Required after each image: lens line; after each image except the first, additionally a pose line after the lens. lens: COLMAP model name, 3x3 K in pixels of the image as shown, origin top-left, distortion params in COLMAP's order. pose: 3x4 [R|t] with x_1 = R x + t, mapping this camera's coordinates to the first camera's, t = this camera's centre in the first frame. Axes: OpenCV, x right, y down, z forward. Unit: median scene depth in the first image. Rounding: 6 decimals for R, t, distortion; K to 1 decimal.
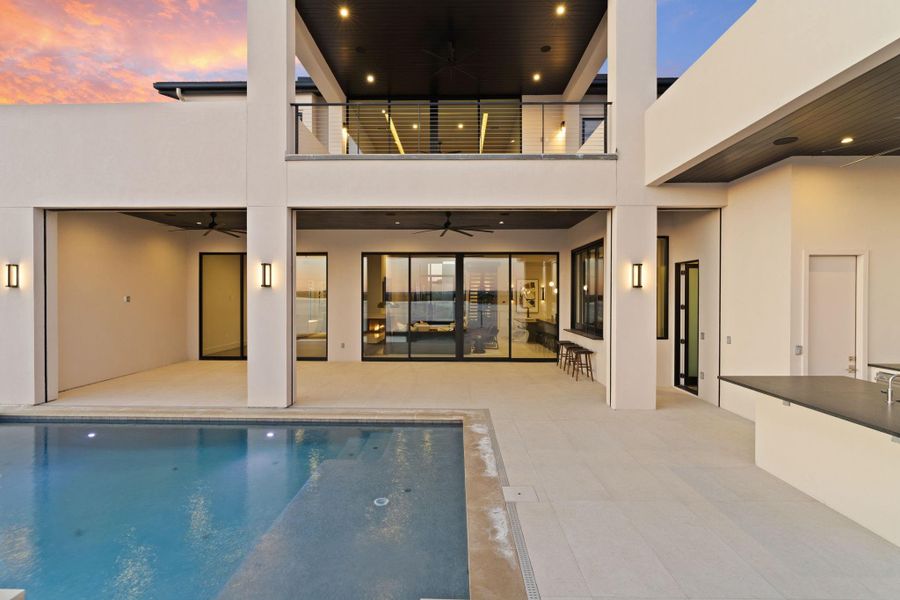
lens RADIAL K [[414.9, 0, 452.5], [0, 414.9, 293.9], [0, 0, 1]] dist [0.003836, 0.001086]
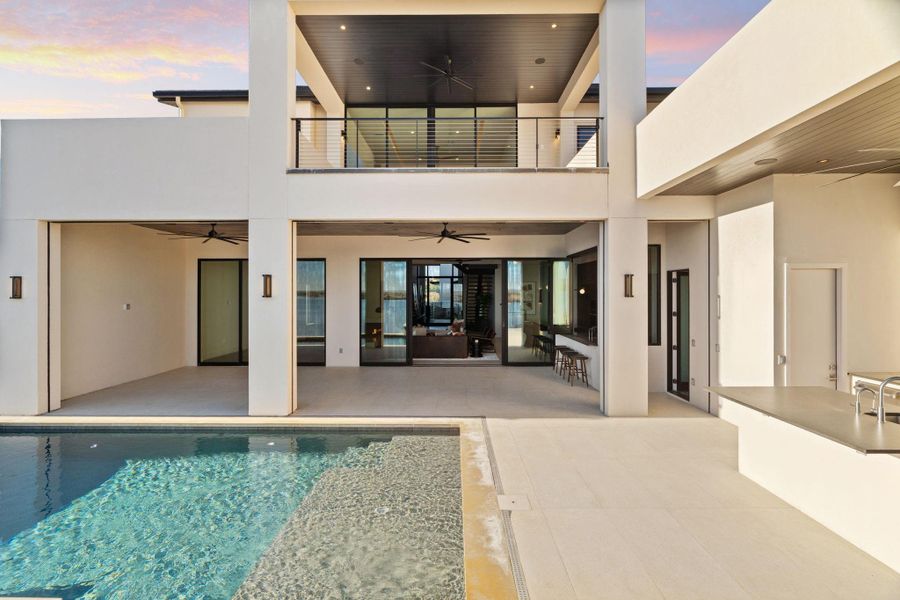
lens RADIAL K [[414.9, 0, 454.0], [0, 414.9, 291.5], [0, 0, 1]] dist [0.003836, 0.001086]
pose [[0.999951, -0.002220, 0.009659, 0.000729], [0.002324, 0.999939, -0.010804, -0.014914], [-0.009635, 0.010826, 0.999895, -0.020272]]
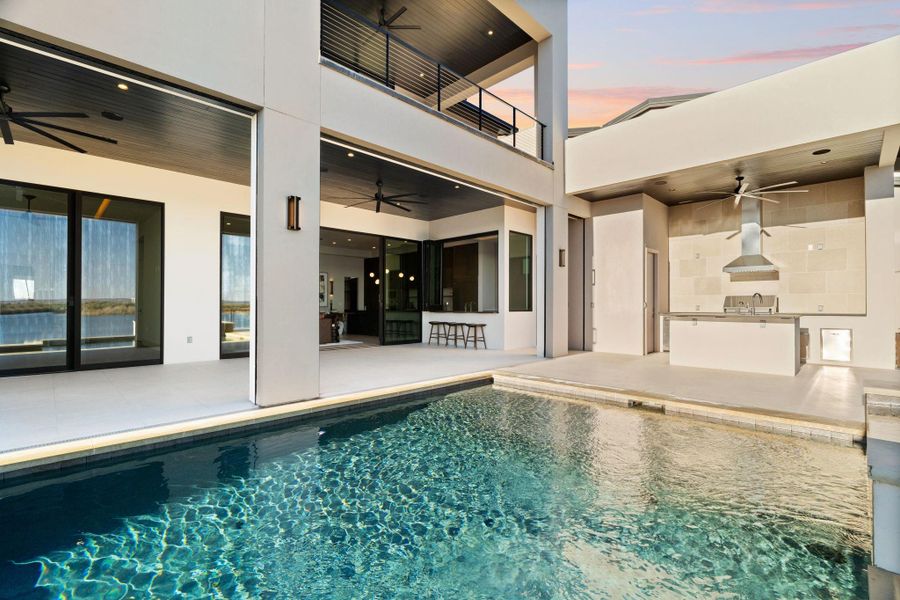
lens RADIAL K [[414.9, 0, 454.7], [0, 414.9, 303.7], [0, 0, 1]] dist [0.003836, 0.001086]
pose [[0.683901, 0.003790, 0.729565, -0.902662], [0.007360, 0.999900, -0.012094, 0.144189], [-0.729538, 0.013641, 0.683804, 0.365189]]
